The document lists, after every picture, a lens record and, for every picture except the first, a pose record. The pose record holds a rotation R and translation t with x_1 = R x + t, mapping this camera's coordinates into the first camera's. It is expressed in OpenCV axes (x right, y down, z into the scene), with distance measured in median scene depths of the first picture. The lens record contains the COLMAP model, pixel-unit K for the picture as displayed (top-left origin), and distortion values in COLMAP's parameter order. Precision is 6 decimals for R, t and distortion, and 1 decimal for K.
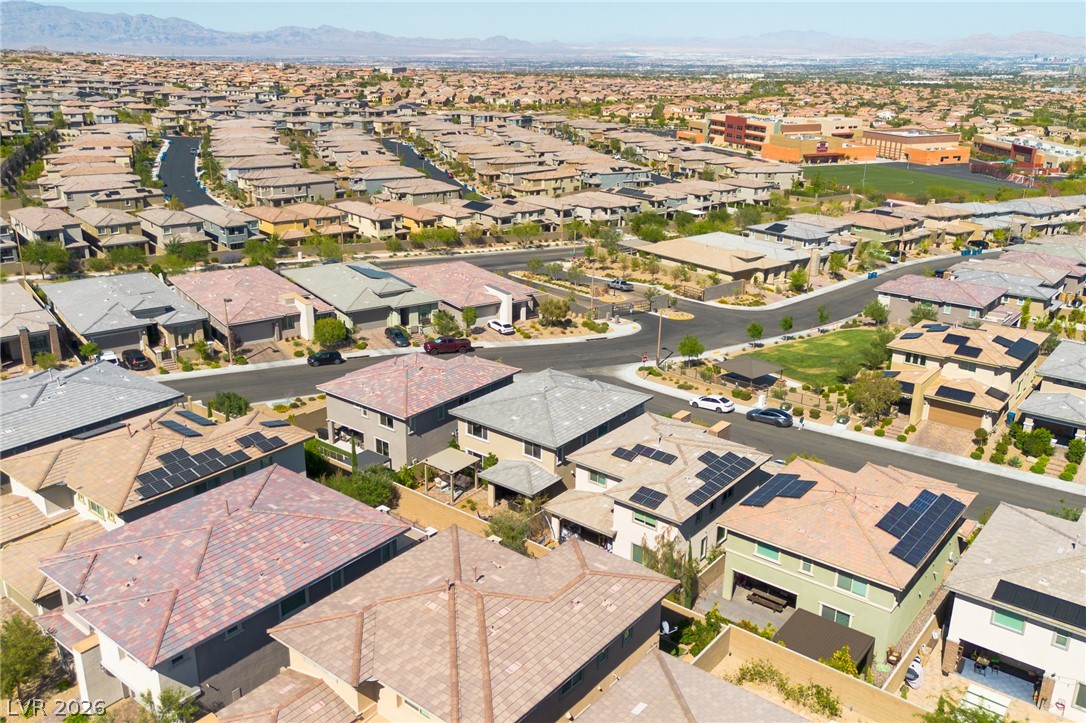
lens RADIAL K [[913.1, 0, 509.9], [0, 913.1, 367.9], [0, 0, 1]] dist [0.079402, -0.089706]
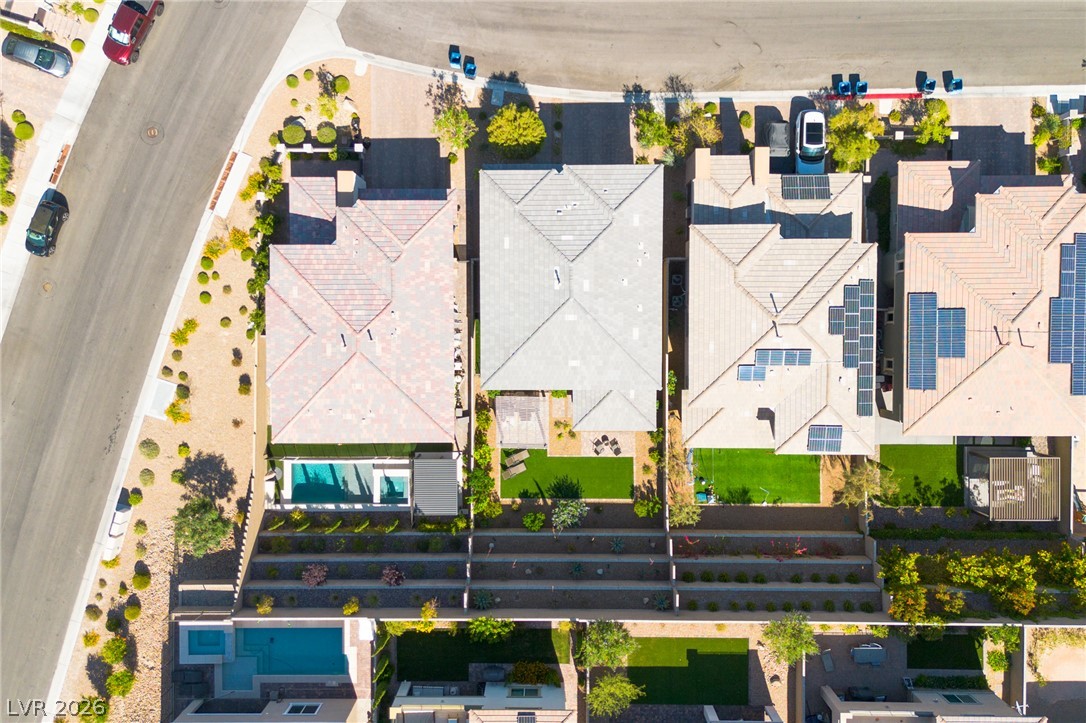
lens RADIAL K [[913.1, 0, 535.3], [0, 913.1, 367.2], [0, 0, 1]] dist [0.079402, -0.089706]
pose [[0.764563, -0.643995, -0.026728, -0.000777], [0.228995, 0.232638, 0.945220, -0.258289], [-0.602499, -0.728801, 0.325338, 0.290586]]
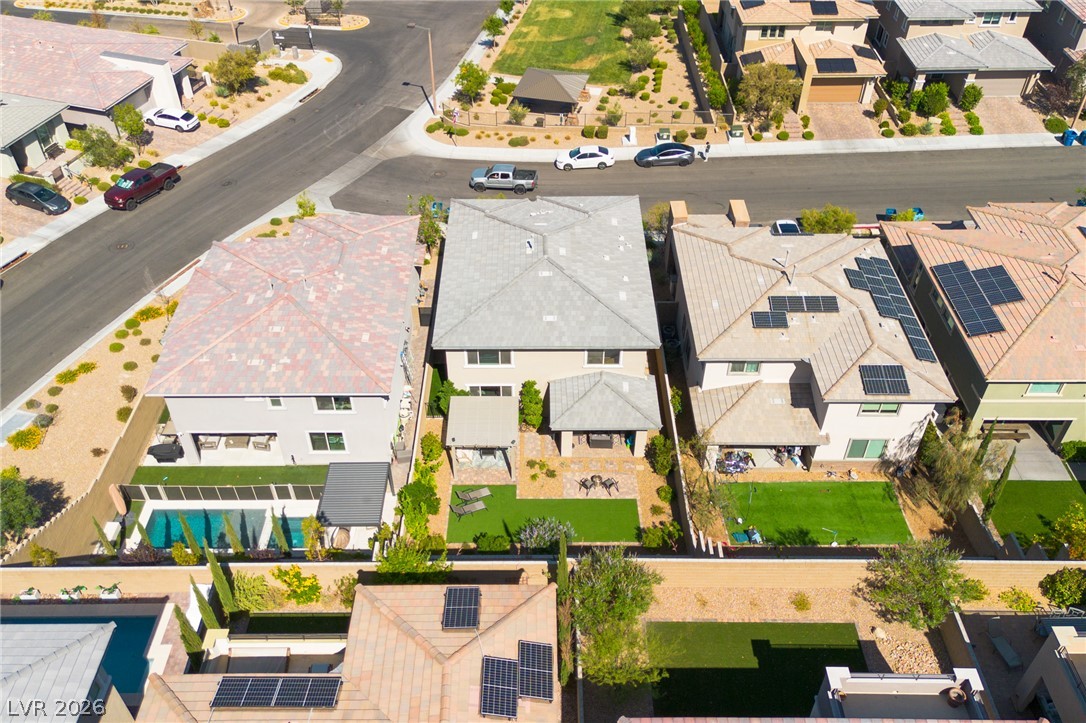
lens RADIAL K [[913.1, 0, 538.9], [0, 913.1, 363.0], [0, 0, 1]] dist [0.079402, -0.089706]
pose [[0.765203, -0.428470, 0.480498, -0.119748], [0.219988, 0.875457, 0.430327, -0.071983], [-0.605037, -0.223583, 0.764160, 0.196505]]
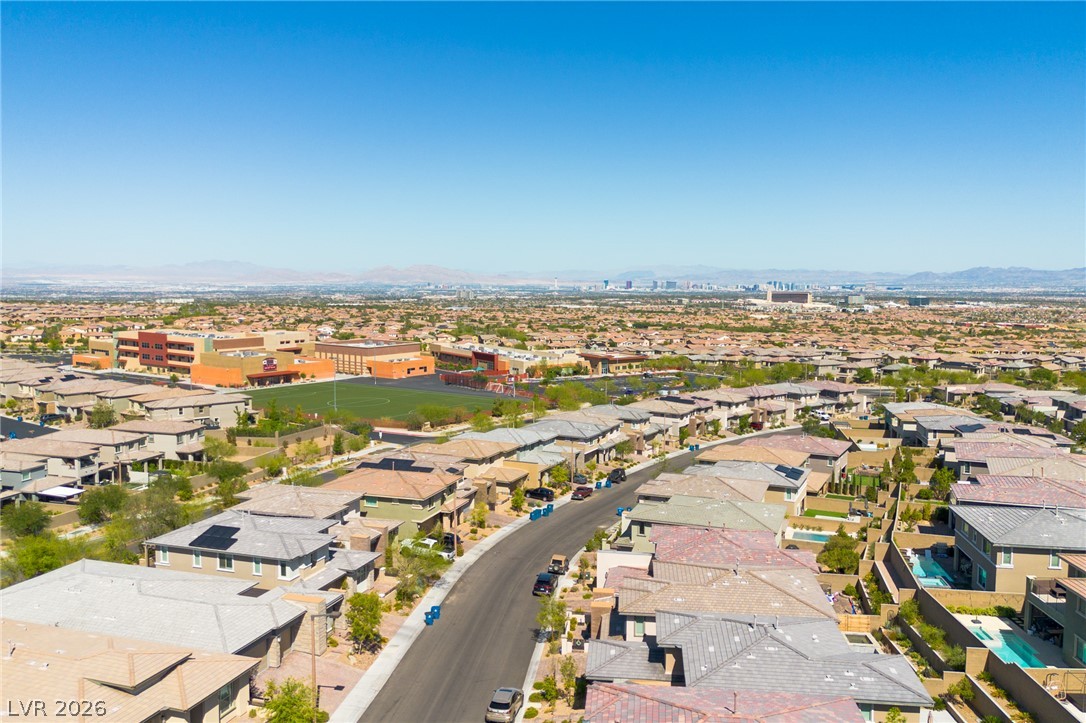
lens RADIAL K [[913.1, 0, 535.8], [0, 913.1, 358.8], [0, 0, 1]] dist [0.079402, -0.089706]
pose [[0.819530, -0.053916, 0.570495, 0.153208], [0.190520, 0.964565, -0.182529, -0.114694], [-0.540438, 0.258278, 0.800762, 0.491927]]
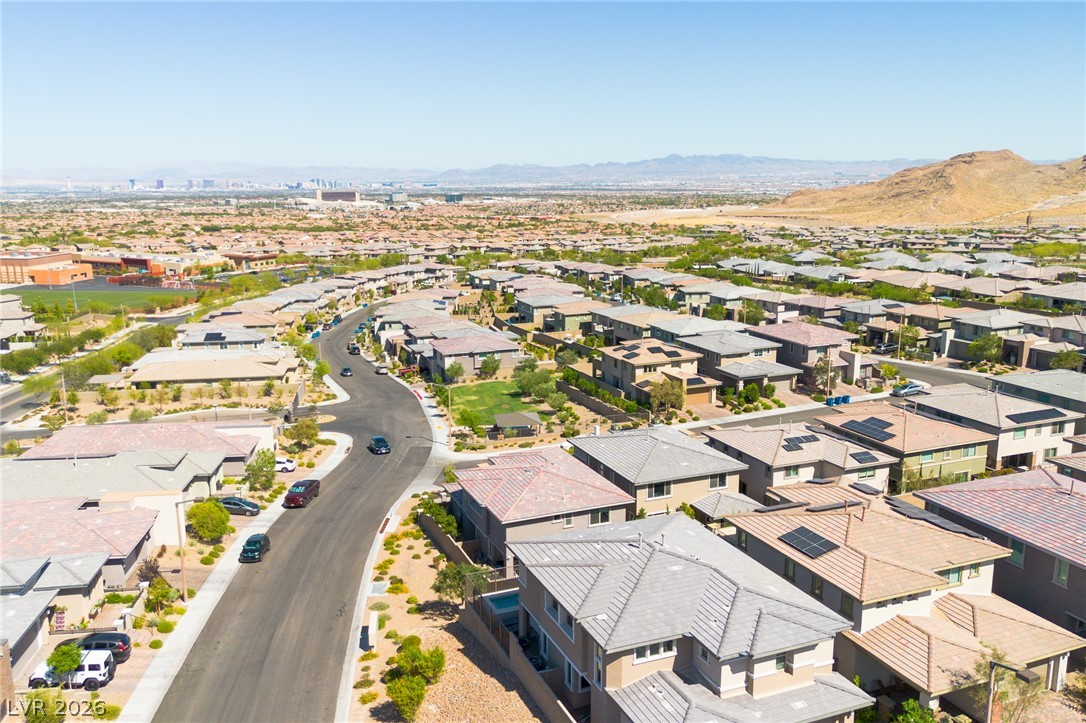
lens RADIAL K [[913.1, 0, 542.1], [0, 913.1, 367.0], [0, 0, 1]] dist [0.079402, -0.089706]
pose [[0.453265, -0.194554, 0.869885, -0.376497], [0.306524, 0.950395, 0.052842, -0.061794], [-0.837015, 0.242689, 0.490416, 0.220848]]
